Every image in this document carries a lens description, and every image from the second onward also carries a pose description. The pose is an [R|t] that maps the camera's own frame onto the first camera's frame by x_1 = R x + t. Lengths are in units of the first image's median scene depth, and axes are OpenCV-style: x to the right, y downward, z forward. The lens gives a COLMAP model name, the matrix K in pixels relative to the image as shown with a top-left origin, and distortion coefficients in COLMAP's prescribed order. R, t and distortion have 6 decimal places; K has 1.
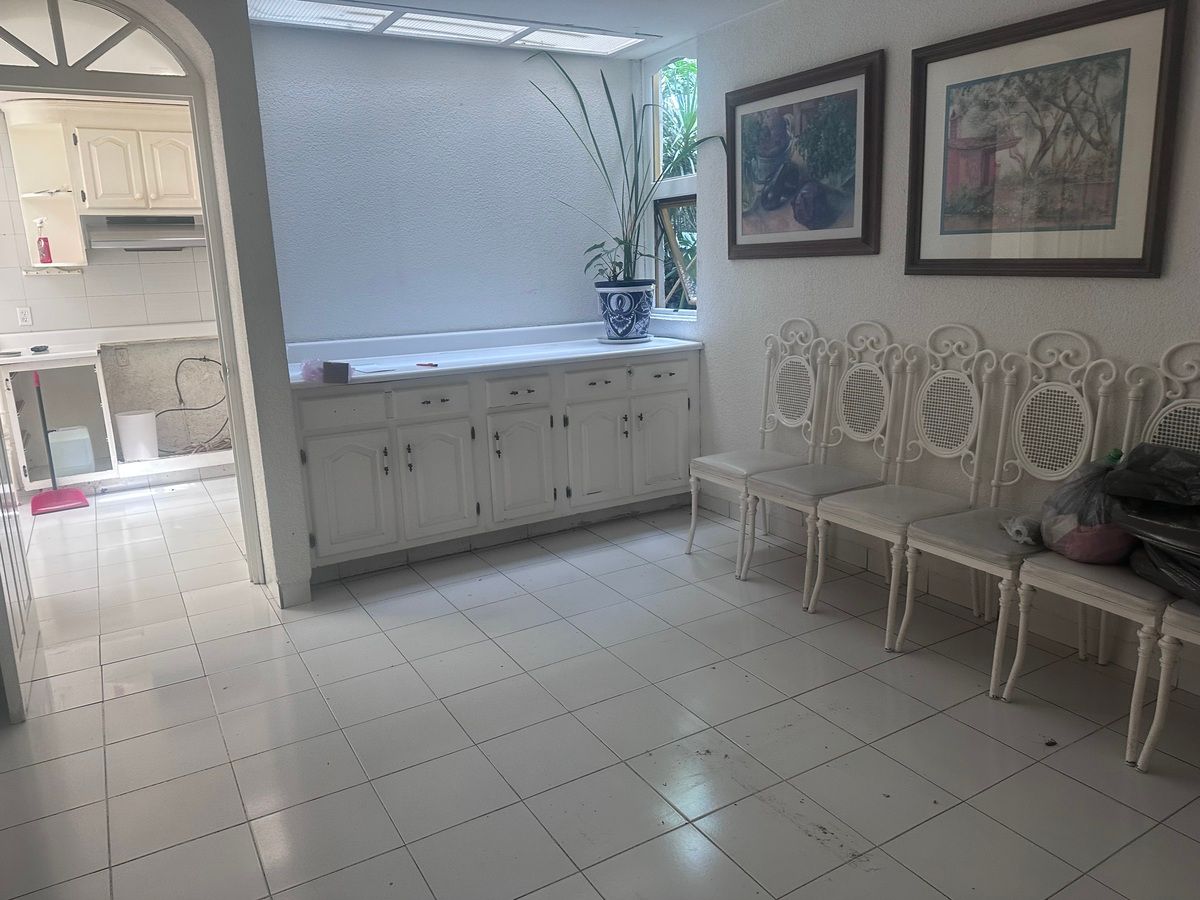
lens RADIAL K [[848.7, 0, 600.0], [0, 848.7, 450.0], [0, 0, 1]] dist [-0.001243, -0.000316]
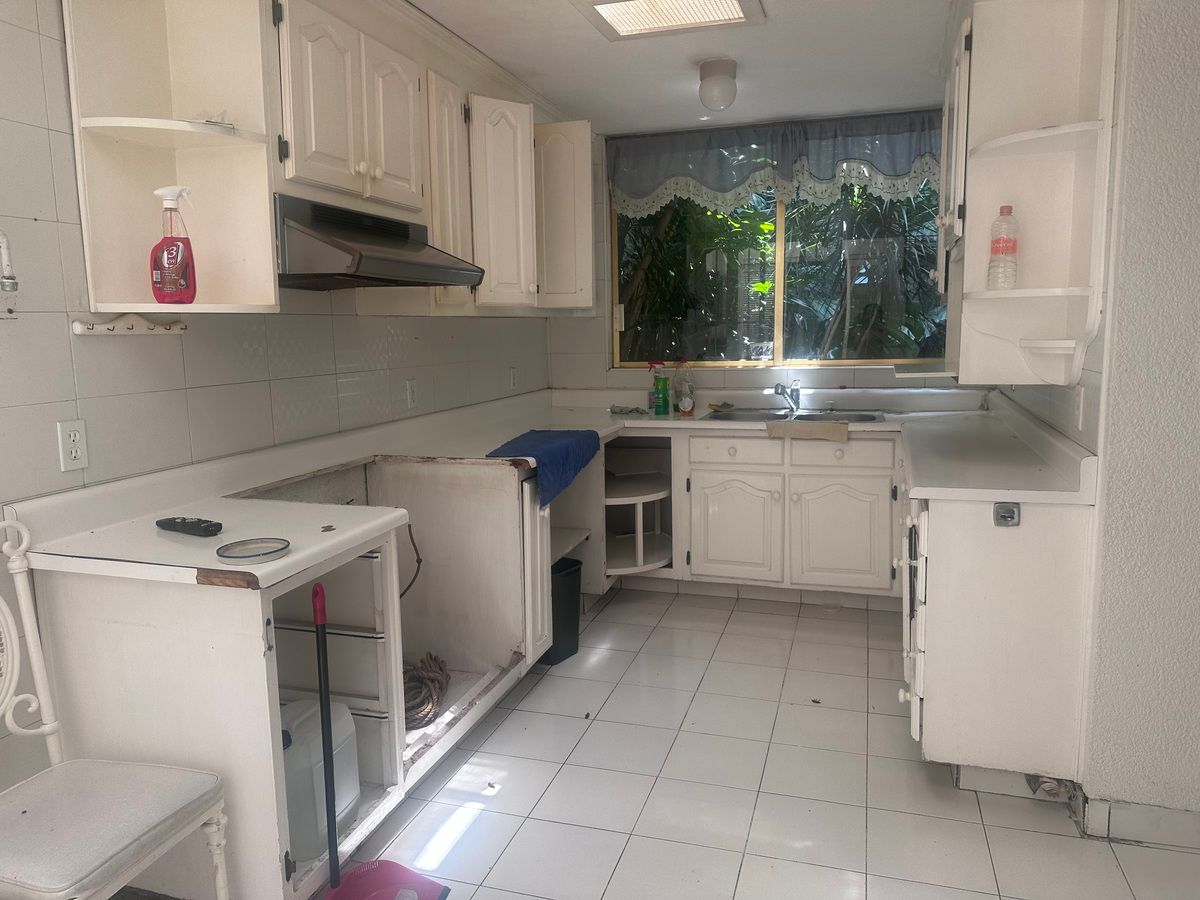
lens RADIAL K [[848.7, 0, 600.0], [0, 848.7, 450.0], [0, 0, 1]] dist [-0.001243, -0.000316]
pose [[0.744799, -0.071571, 0.663440, -0.771371], [0.141930, 0.988473, -0.052701, -0.107515], [-0.652020, 0.133414, 0.746371, 0.599396]]
